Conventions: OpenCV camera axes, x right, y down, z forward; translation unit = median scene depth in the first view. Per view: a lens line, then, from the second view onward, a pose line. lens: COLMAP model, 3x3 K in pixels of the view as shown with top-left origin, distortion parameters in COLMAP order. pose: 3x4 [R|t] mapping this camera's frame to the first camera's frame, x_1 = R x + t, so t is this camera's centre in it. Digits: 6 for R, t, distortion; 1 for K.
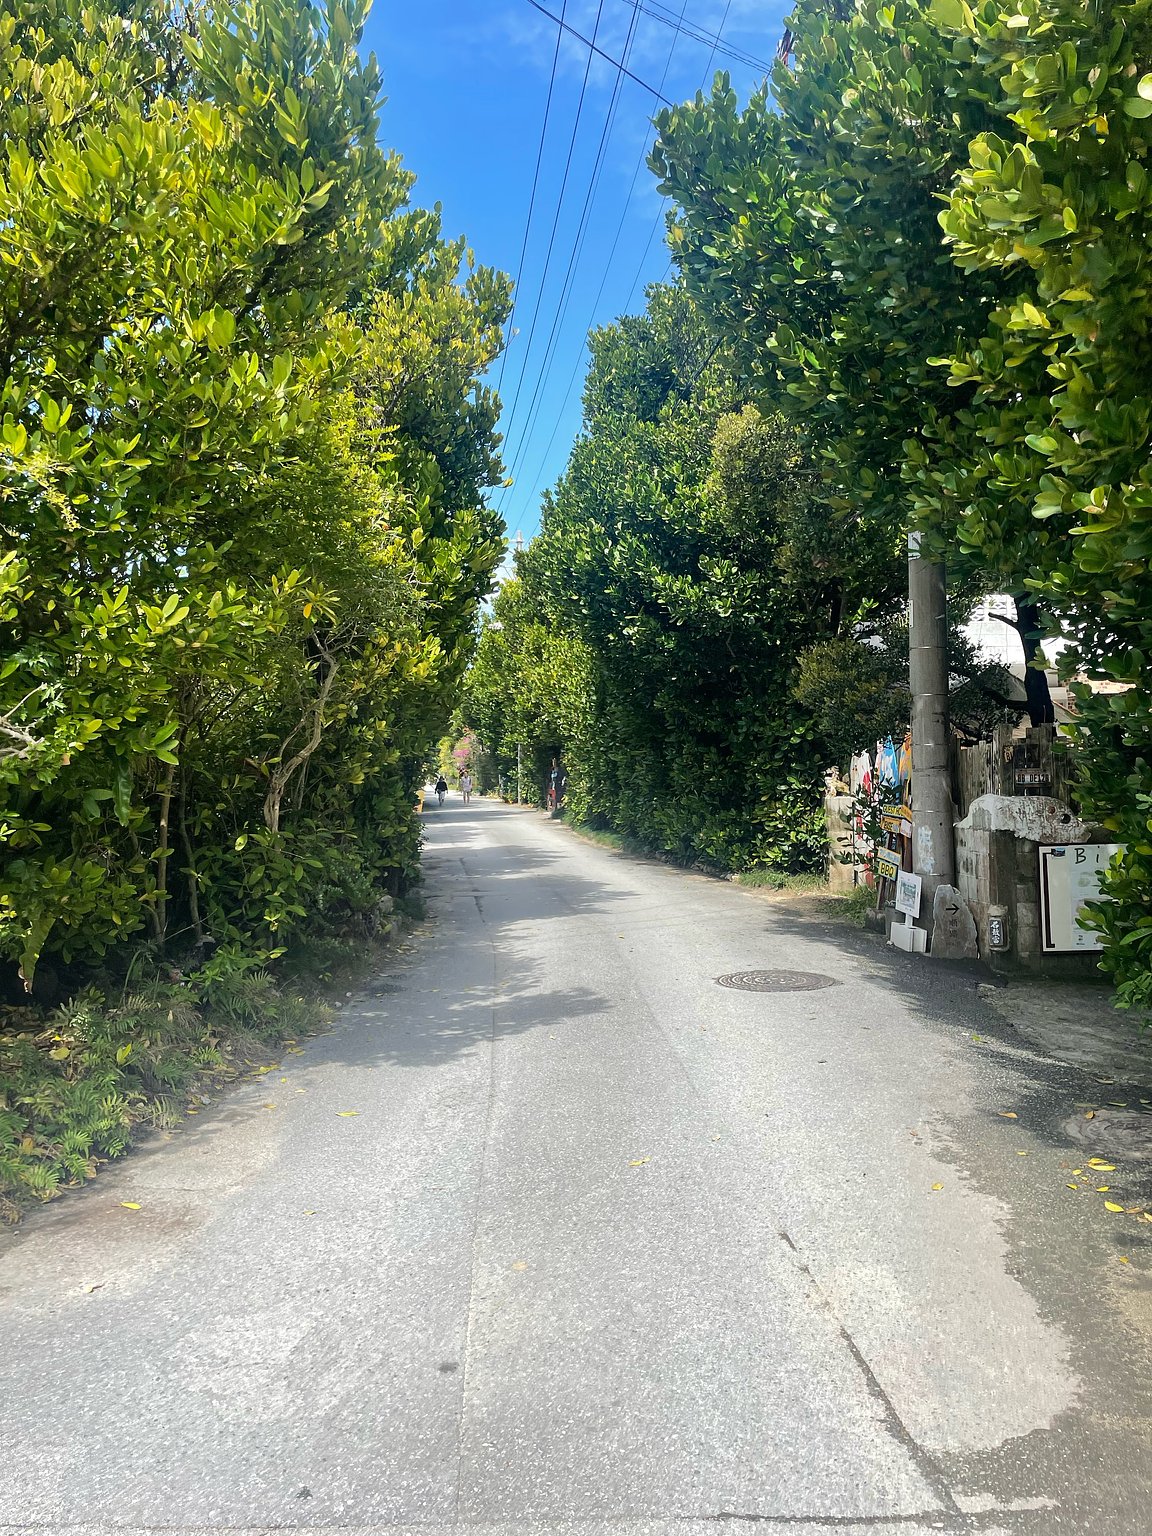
lens RADIAL K [[1144.4, 0, 569.6], [0, 1144.4, 748.2], [0, 0, 1]] dist [0.080394, -0.141766]
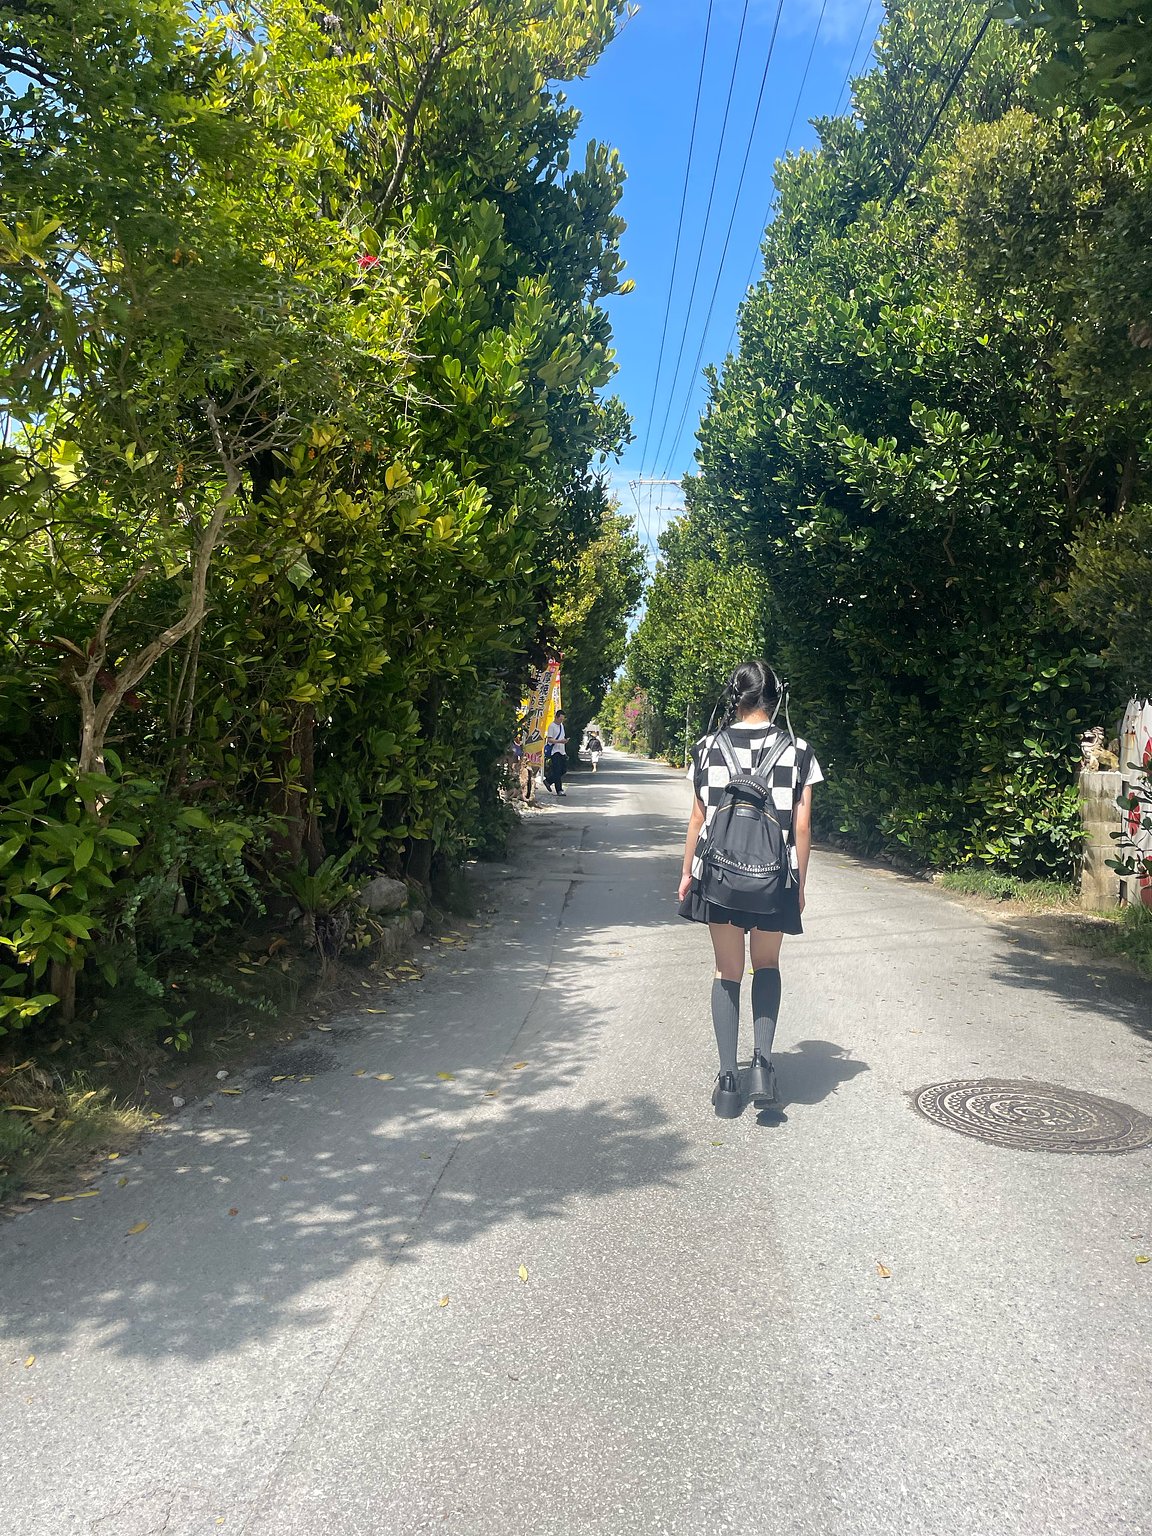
lens RADIAL K [[1144.4, 0, 569.6], [0, 1144.4, 748.2], [0, 0, 1]] dist [0.080394, -0.141766]
pose [[0.986540, 0.046381, -0.156803, 0.027961], [-0.041584, 0.998565, 0.033741, 0.017892], [0.158143, -0.026766, 0.987053, 0.265213]]
